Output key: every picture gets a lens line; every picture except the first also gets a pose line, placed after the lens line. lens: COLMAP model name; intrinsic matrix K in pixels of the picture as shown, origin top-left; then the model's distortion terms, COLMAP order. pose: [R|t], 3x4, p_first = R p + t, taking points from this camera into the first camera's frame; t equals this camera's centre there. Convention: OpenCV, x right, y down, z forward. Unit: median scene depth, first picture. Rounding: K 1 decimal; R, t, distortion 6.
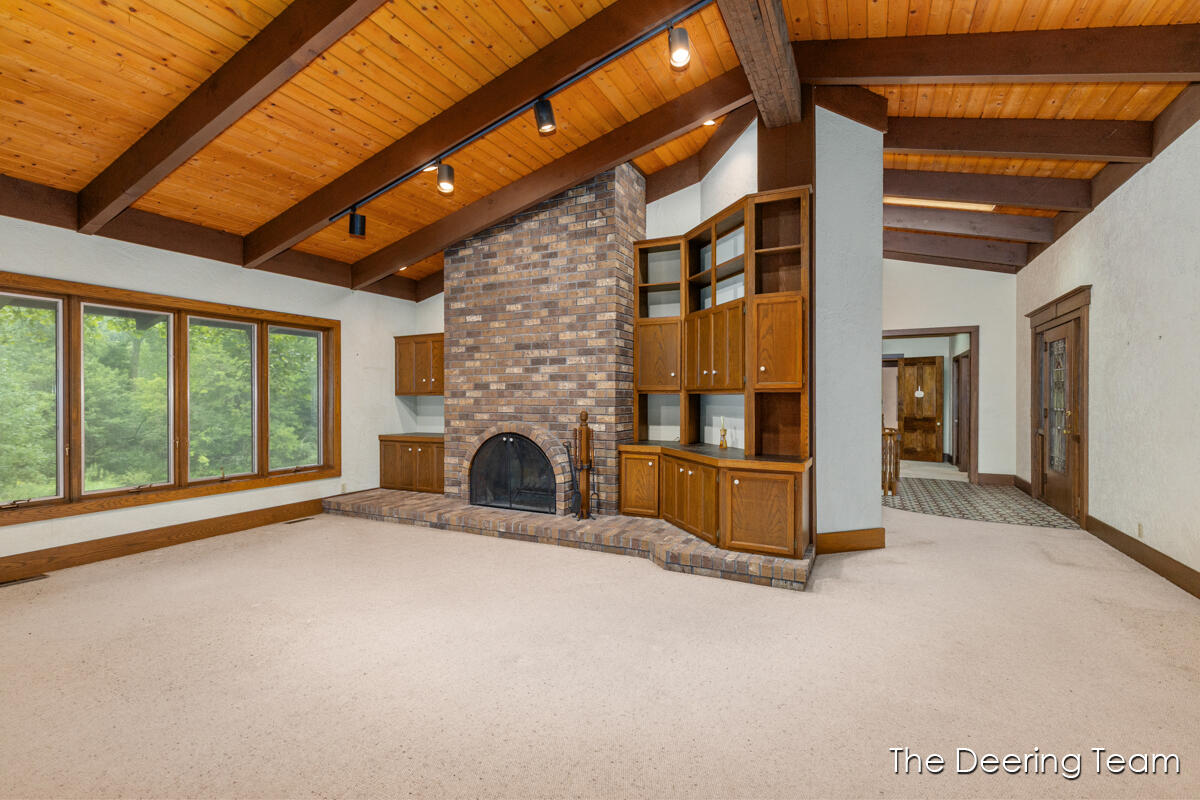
lens RADIAL K [[533.7, 0, 595.2], [0, 533.7, 400.3], [0, 0, 1]] dist [0.009387, -0.001776]
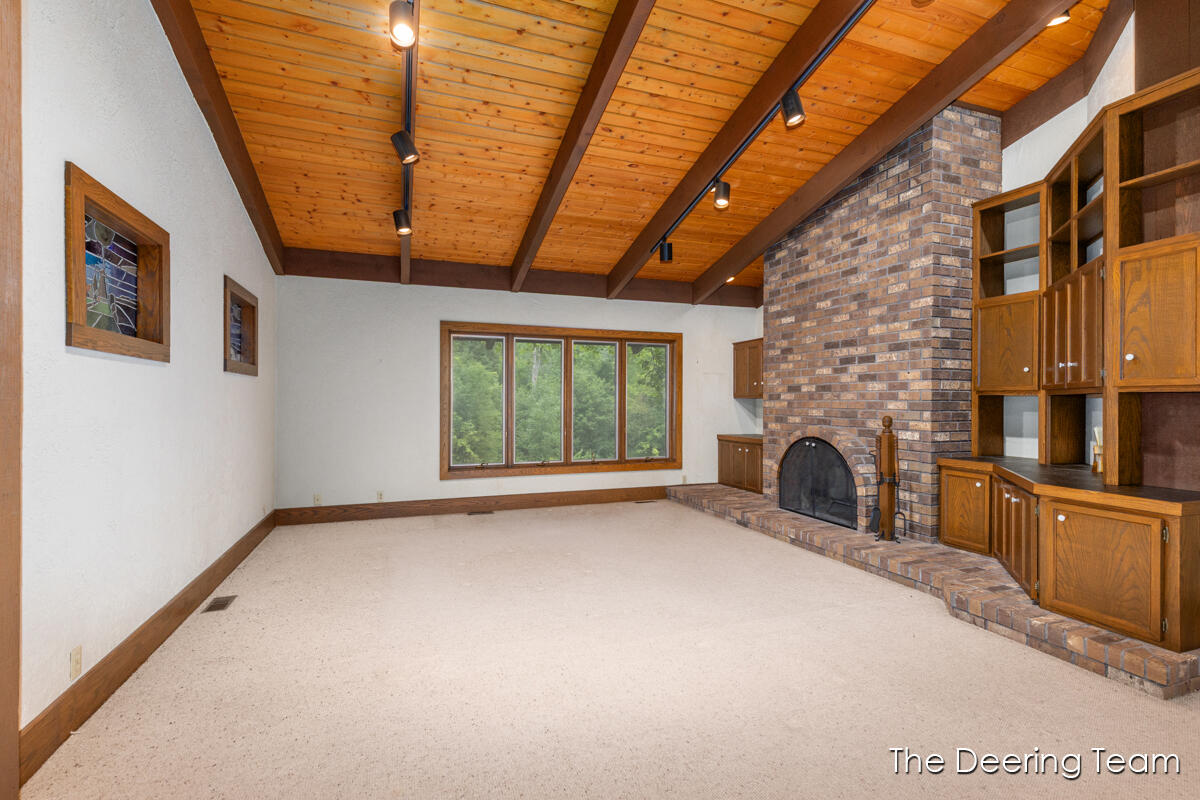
lens RADIAL K [[533.7, 0, 582.5], [0, 533.7, 400.6], [0, 0, 1]] dist [0.009387, -0.001776]
pose [[0.731187, 0.001221, -0.682176, 0.206332], [-0.005062, 0.999981, -0.003637, 0.001276], [0.682159, 0.006112, 0.731179, 0.026490]]
